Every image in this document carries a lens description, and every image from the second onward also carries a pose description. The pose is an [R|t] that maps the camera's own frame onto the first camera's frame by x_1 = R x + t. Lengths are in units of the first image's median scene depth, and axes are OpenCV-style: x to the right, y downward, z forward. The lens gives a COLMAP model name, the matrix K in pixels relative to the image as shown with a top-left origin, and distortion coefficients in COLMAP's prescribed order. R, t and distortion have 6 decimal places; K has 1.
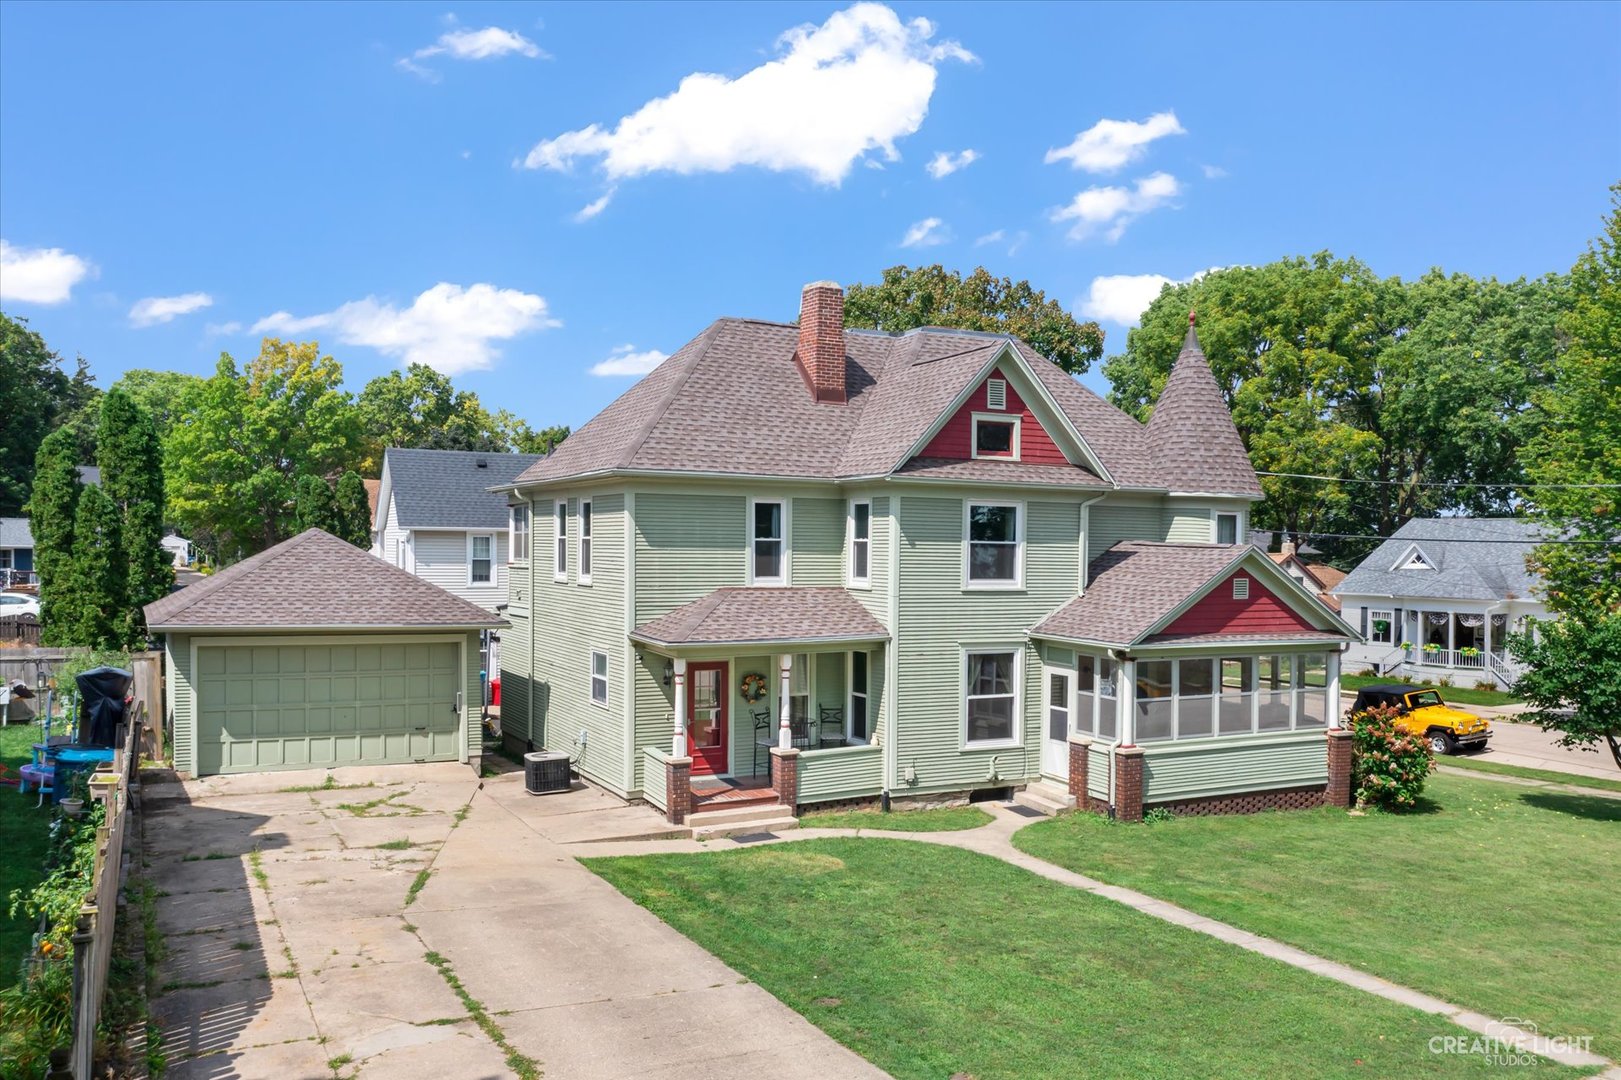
lens RADIAL K [[1261.7, 0, 810.5], [0, 1261.7, 540.0], [0, 0, 1]] dist [-0.012153, -0.002285]
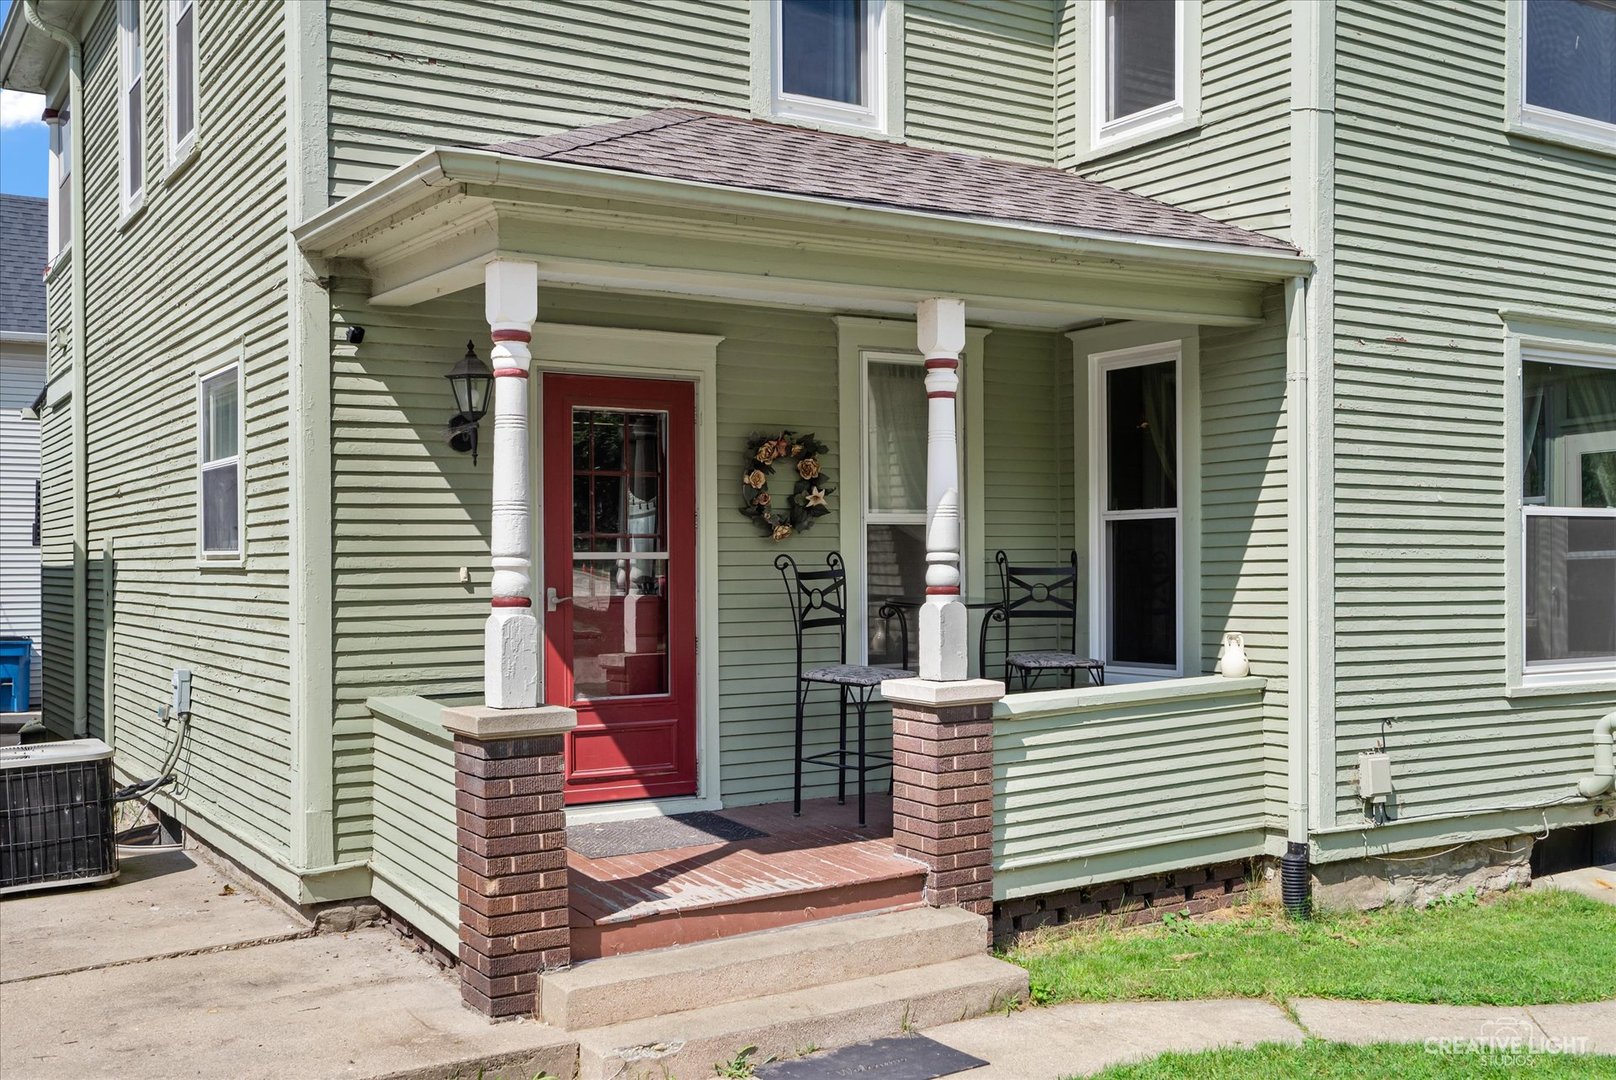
lens RADIAL K [[1575.9, 0, 808.0], [0, 1575.9, 540.0], [0, 0, 1]] dist [0.010541, 0.014406]
pose [[0.996980, -0.016380, 0.075907, -0.066616], [0.017147, 0.999808, -0.009461, 0.133226], [-0.075737, 0.010734, 0.997070, 0.656544]]
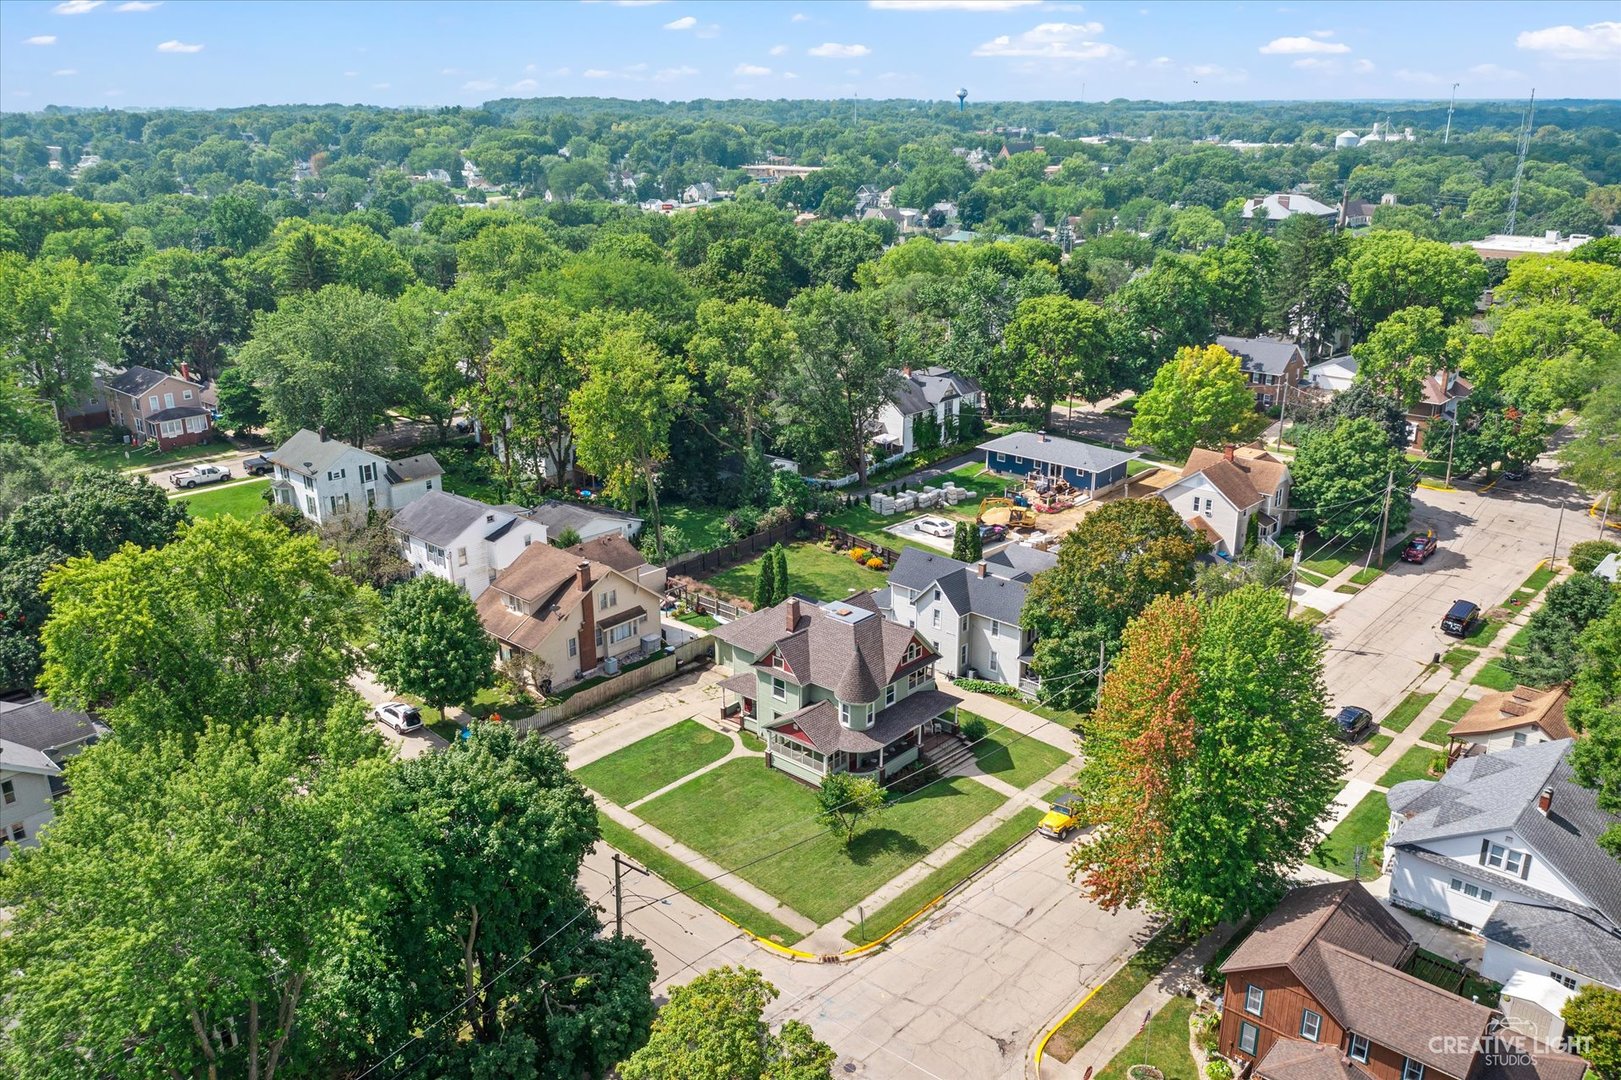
lens RADIAL K [[1261.7, 0, 810.5], [0, 1261.7, 540.0], [0, 0, 1]] dist [-0.012153, -0.002285]
pose [[0.334277, 0.294559, -0.895262, 3.471285], [0.013908, 0.948260, 0.317190, -1.635639], [0.942372, -0.118480, 0.312885, -0.037713]]
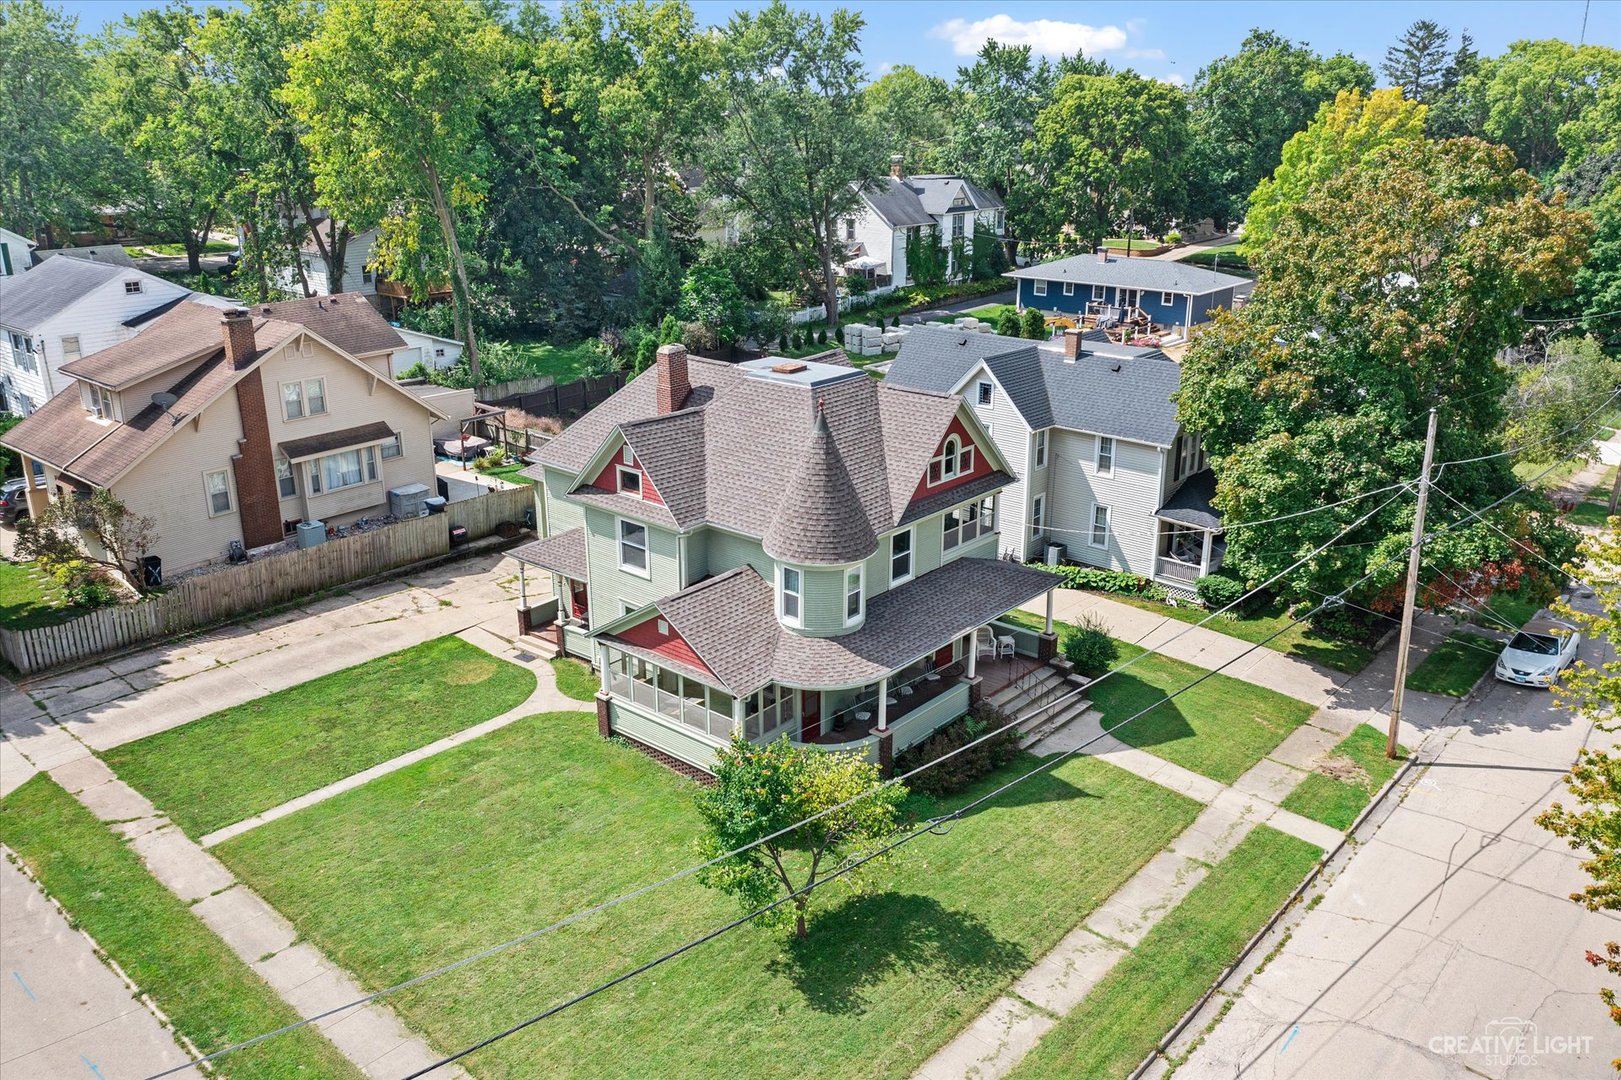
lens RADIAL K [[1261.7, 0, 810.5], [0, 1261.7, 540.0], [0, 0, 1]] dist [-0.012153, -0.002285]
pose [[0.357732, 0.288036, -0.888292, 1.639544], [0.009505, 0.950069, 0.311895, -0.498948], [0.933776, -0.120018, 0.337133, 0.688725]]
